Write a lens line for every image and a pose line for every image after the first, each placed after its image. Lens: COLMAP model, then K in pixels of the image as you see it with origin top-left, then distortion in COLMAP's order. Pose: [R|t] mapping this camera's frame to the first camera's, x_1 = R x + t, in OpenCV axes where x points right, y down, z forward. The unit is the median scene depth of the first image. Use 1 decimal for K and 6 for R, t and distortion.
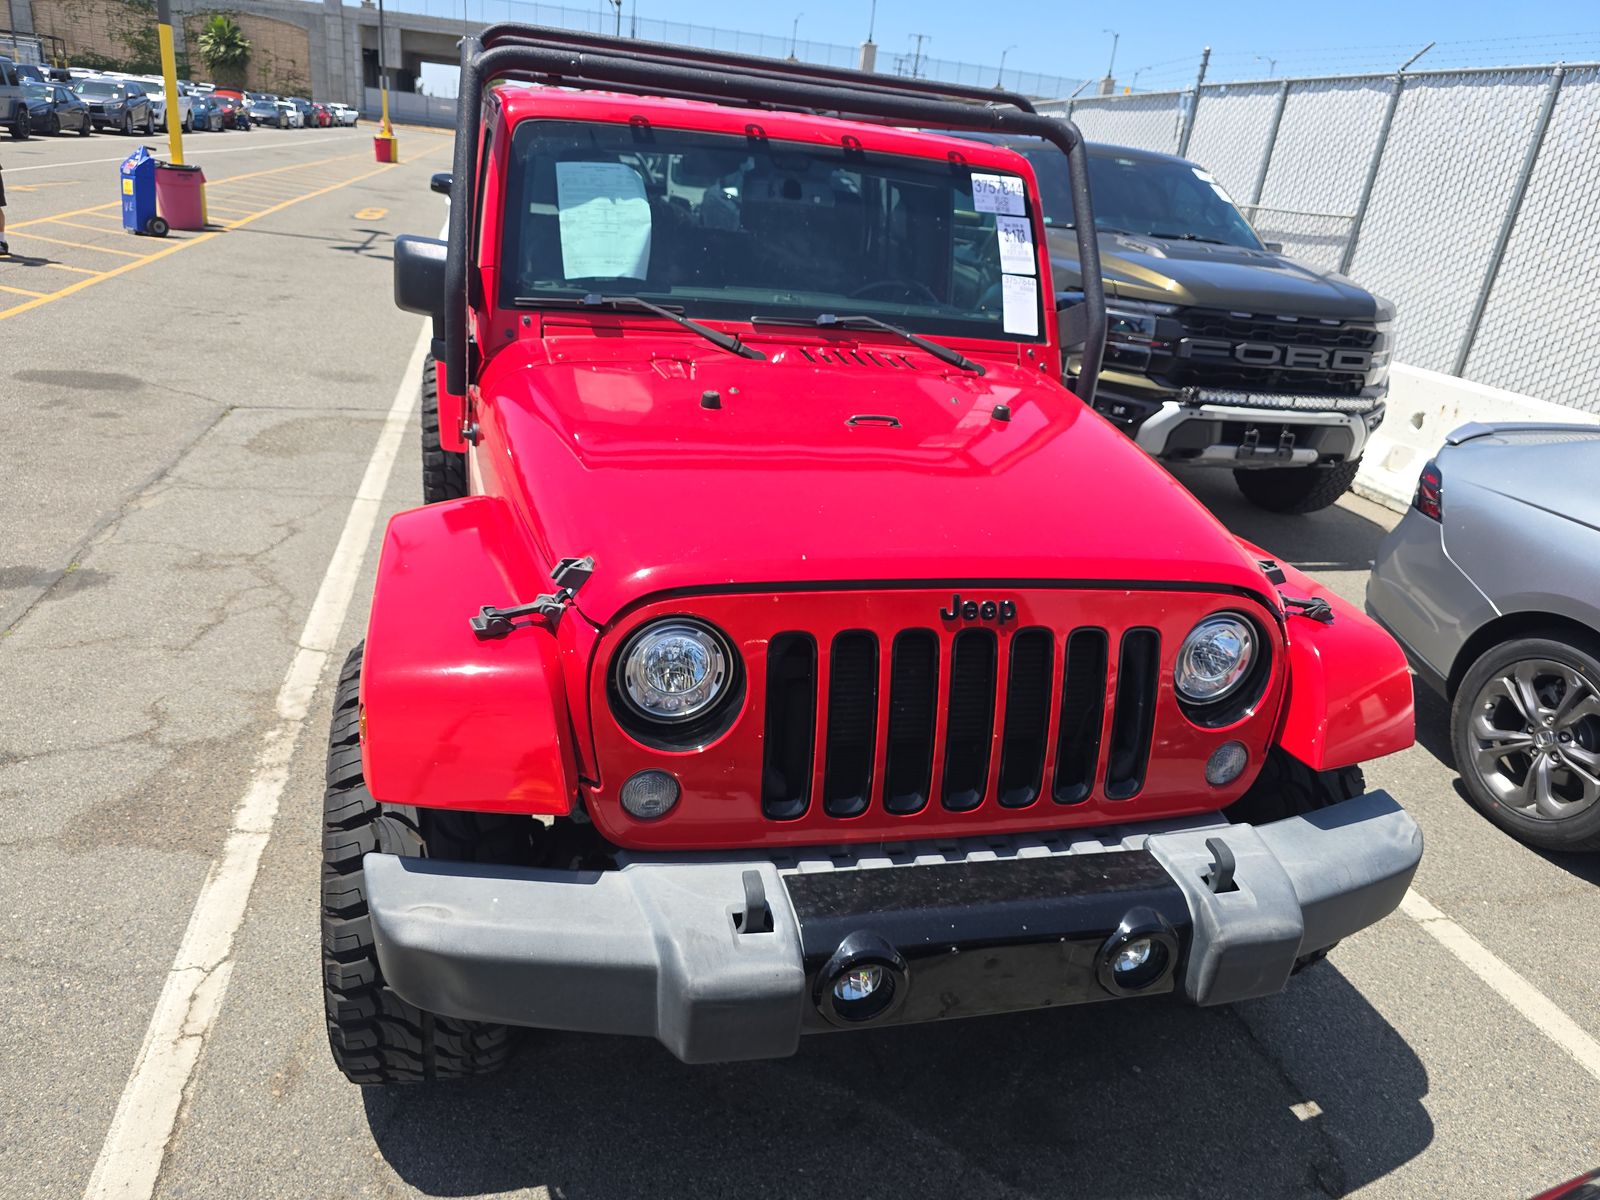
lens RADIAL K [[1085.9, 0, 797.3], [0, 1085.9, 600.1], [0, 0, 1]] dist [0.029231, -0.028028]
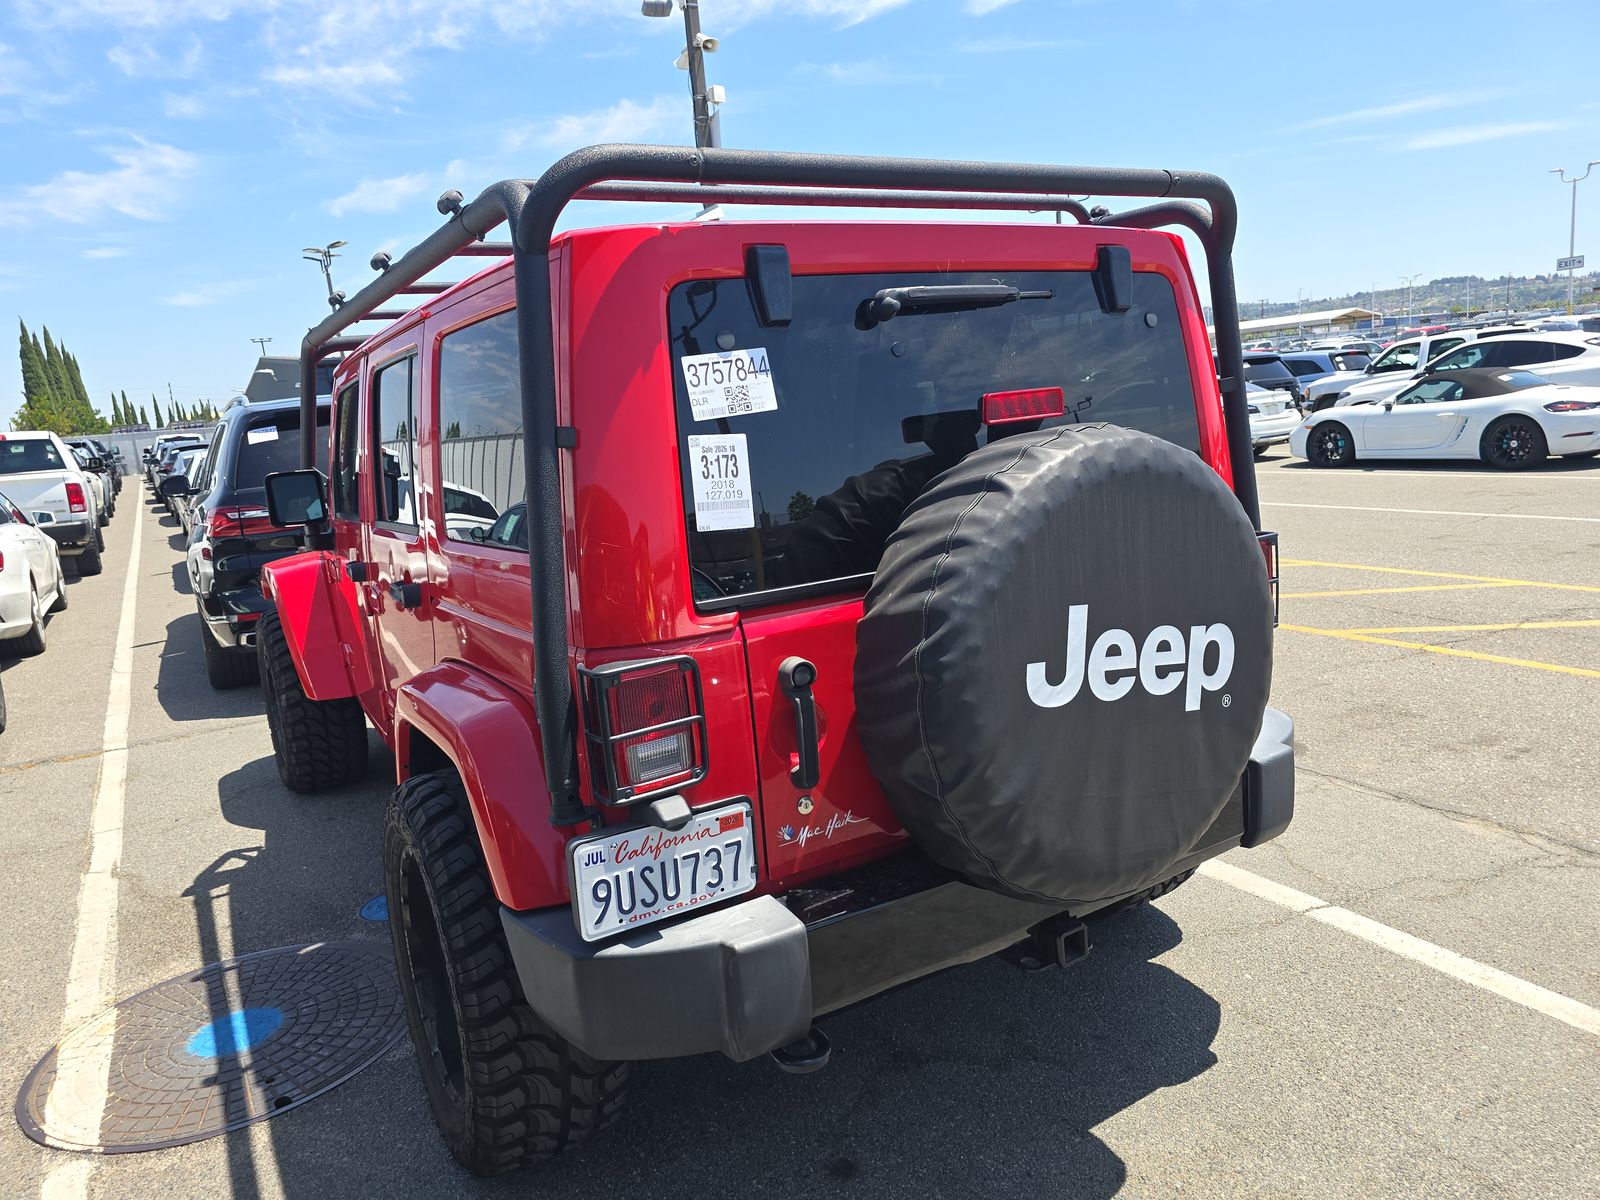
lens RADIAL K [[1085.9, 0, 805.9], [0, 1085.9, 601.4], [0, 0, 1]] dist [0.029231, -0.028028]
pose [[-0.954966, 0.024335, -0.295715, 0.093189], [-0.132405, 0.856952, 0.498100, -0.923635], [0.265535, 0.514822, -0.815138, 2.456675]]
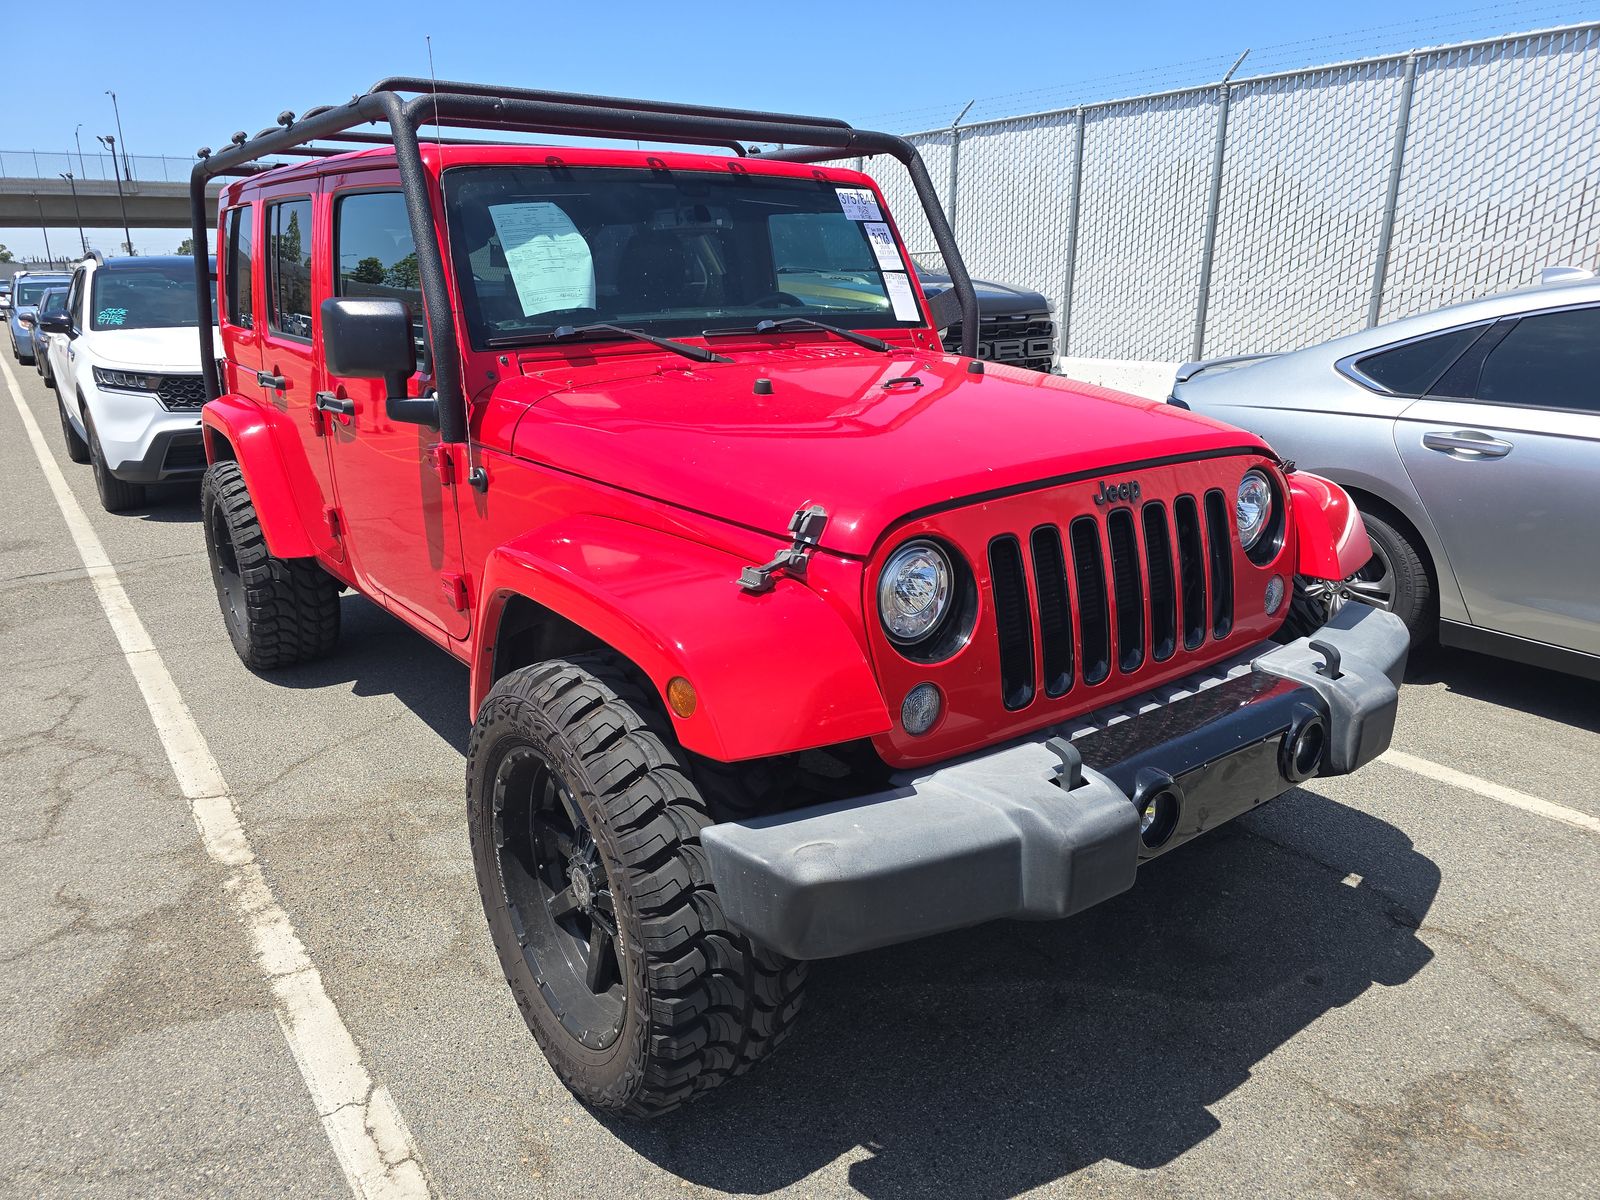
lens RADIAL K [[1085.9, 0, 796.2], [0, 1085.9, 600.1], [0, 0, 1]] dist [0.029231, -0.028028]
pose [[0.920926, -0.215649, 0.324639, -0.342353], [0.240537, 0.969893, -0.038074, 0.051348], [-0.306655, 0.113151, 0.945071, 0.009393]]
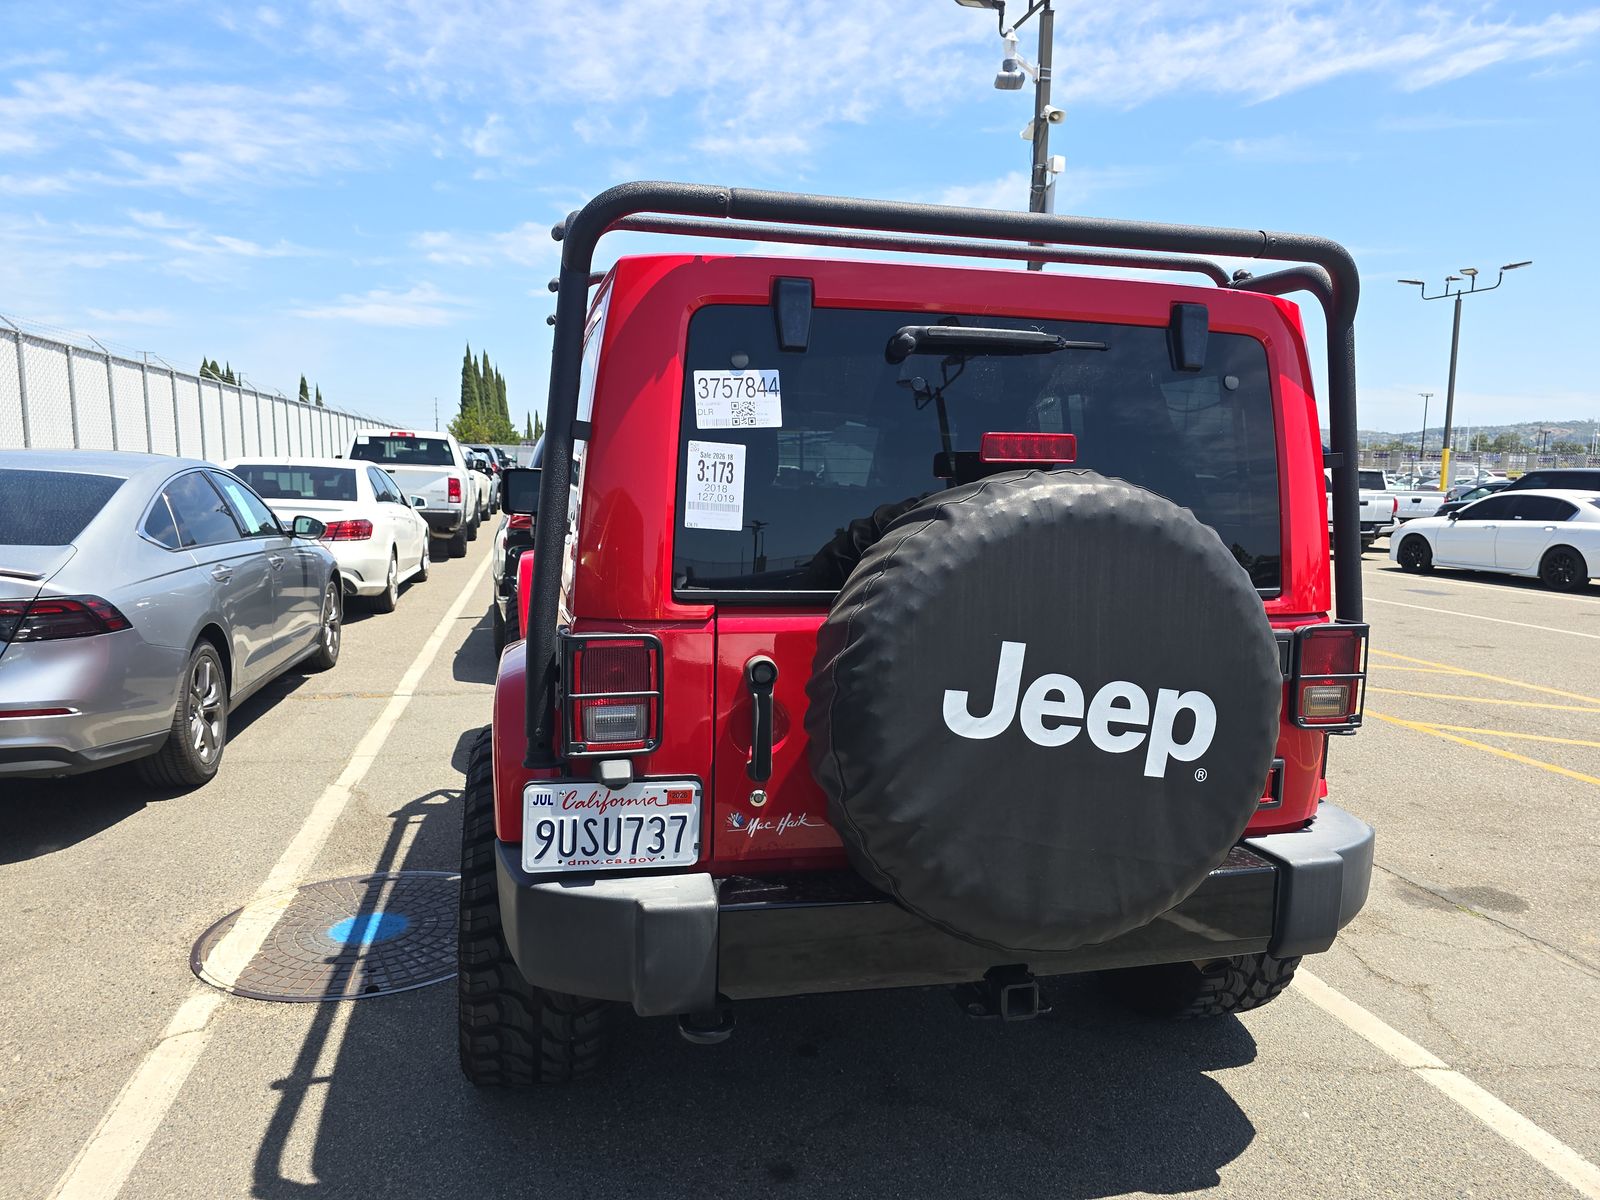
lens RADIAL K [[1085.9, 0, 808.2], [0, 1085.9, 600.5], [0, 0, 1]] dist [0.029231, -0.028028]
pose [[-0.991772, -0.127772, -0.007921, -0.110587], [-0.115496, 0.866358, 0.485885, -0.942470], [-0.055220, 0.482802, -0.873987, 2.530971]]
